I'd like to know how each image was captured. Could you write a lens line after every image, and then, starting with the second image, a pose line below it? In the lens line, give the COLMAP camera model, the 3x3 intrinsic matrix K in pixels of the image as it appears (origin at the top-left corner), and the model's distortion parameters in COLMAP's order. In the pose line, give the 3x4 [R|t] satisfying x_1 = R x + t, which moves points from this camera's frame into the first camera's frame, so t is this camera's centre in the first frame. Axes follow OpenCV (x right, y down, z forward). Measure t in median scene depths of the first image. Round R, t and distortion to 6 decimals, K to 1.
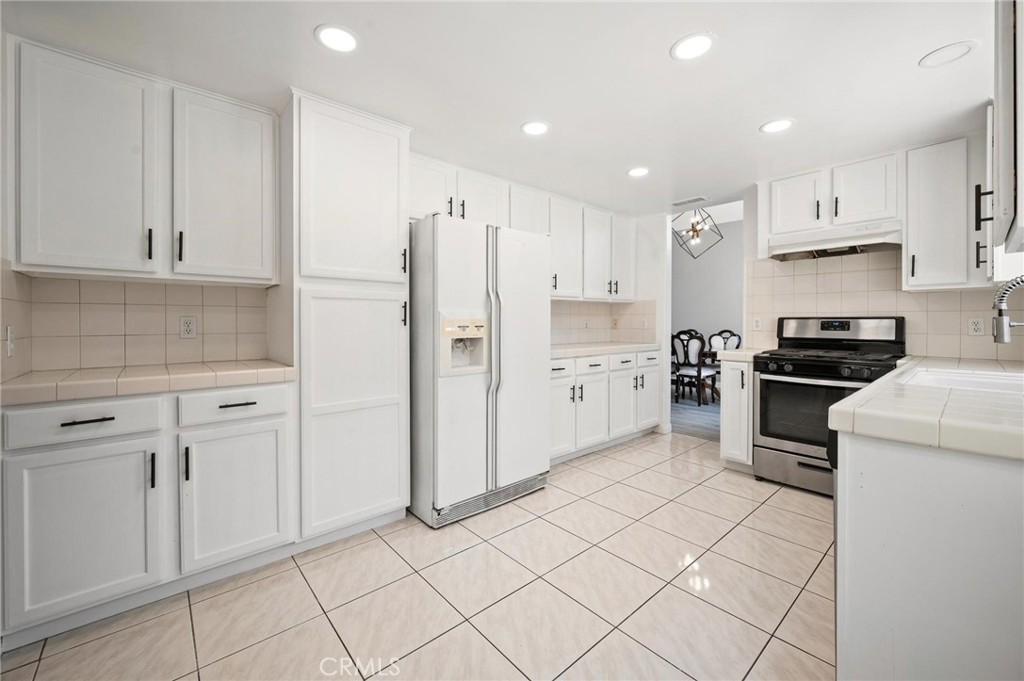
lens RADIAL K [[406.8, 0, 502.6], [0, 406.8, 323.8], [0, 0, 1]] dist [0.002206, -0.000058]
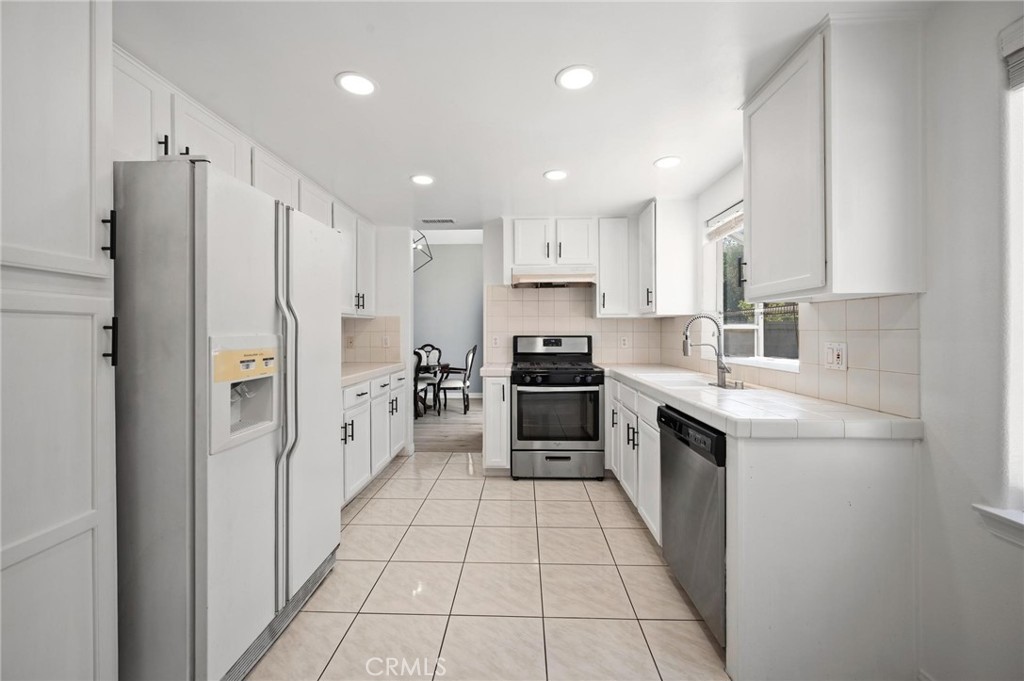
lens RADIAL K [[406.8, 0, 510.9], [0, 406.8, 333.0], [0, 0, 1]] dist [0.002206, -0.000058]
pose [[0.676205, -0.003678, 0.736705, -0.218340], [0.007367, 0.999971, -0.001769, -0.024681], [-0.736677, 0.006623, 0.676212, 0.242300]]
